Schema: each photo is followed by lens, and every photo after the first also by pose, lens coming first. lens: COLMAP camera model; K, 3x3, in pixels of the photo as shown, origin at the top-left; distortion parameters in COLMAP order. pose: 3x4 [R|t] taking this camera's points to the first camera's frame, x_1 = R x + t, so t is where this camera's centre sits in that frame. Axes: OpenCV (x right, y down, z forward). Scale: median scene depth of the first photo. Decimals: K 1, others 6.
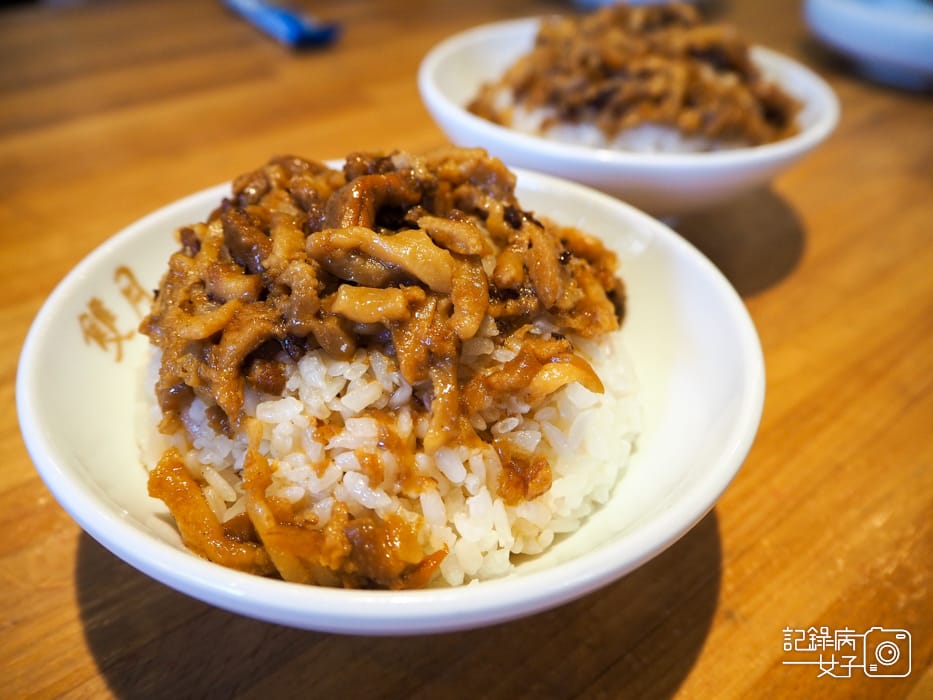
lens RADIAL K [[777.6, 0, 466.5], [0, 777.6, 350.0], [0, 0, 1]] dist [-0.031602, -0.001288]
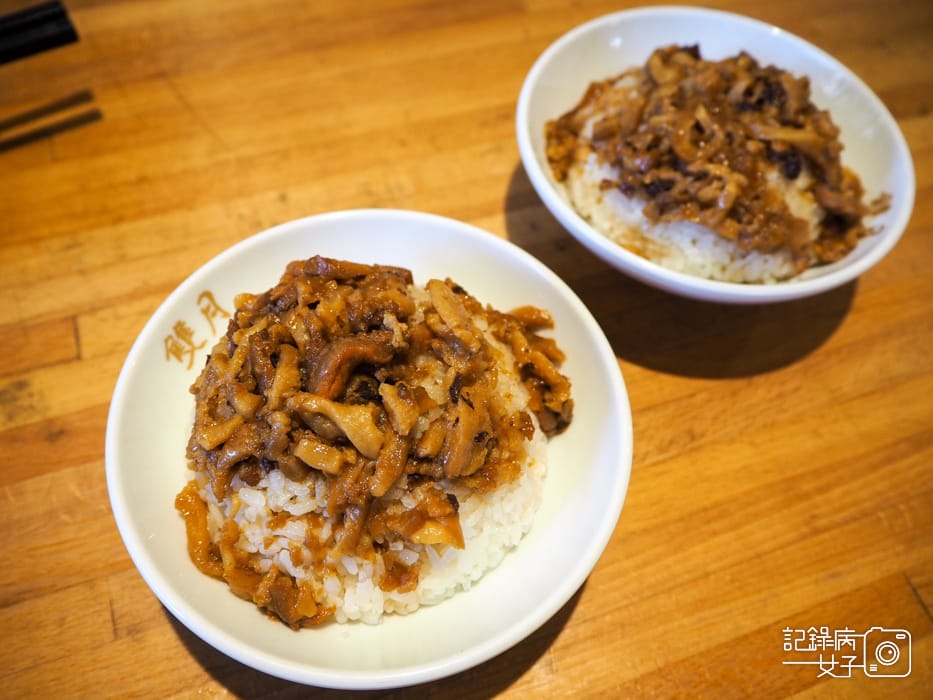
lens RADIAL K [[748.7, 0, 466.5], [0, 748.7, 350.0], [0, 0, 1]] dist [-0.011556, -0.001526]
pose [[0.937263, 0.311672, -0.156202, 0.287290], [-0.229713, 0.889150, 0.395784, -0.838024], [0.262242, -0.335072, 0.904962, -0.126979]]
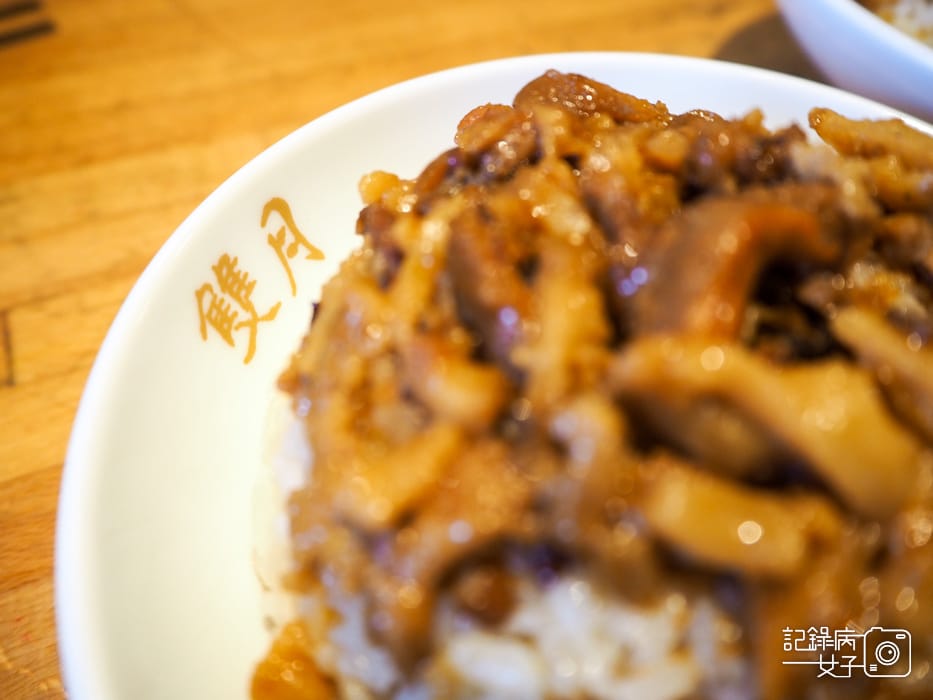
lens RADIAL K [[748.7, 0, 466.5], [0, 748.7, 350.0], [0, 0, 1]] dist [-0.011556, -0.001526]
pose [[0.960238, 0.238337, -0.145391, -0.228919], [-0.190431, 0.939973, 0.283173, -0.255904], [0.204154, -0.244227, 0.947984, 0.546866]]
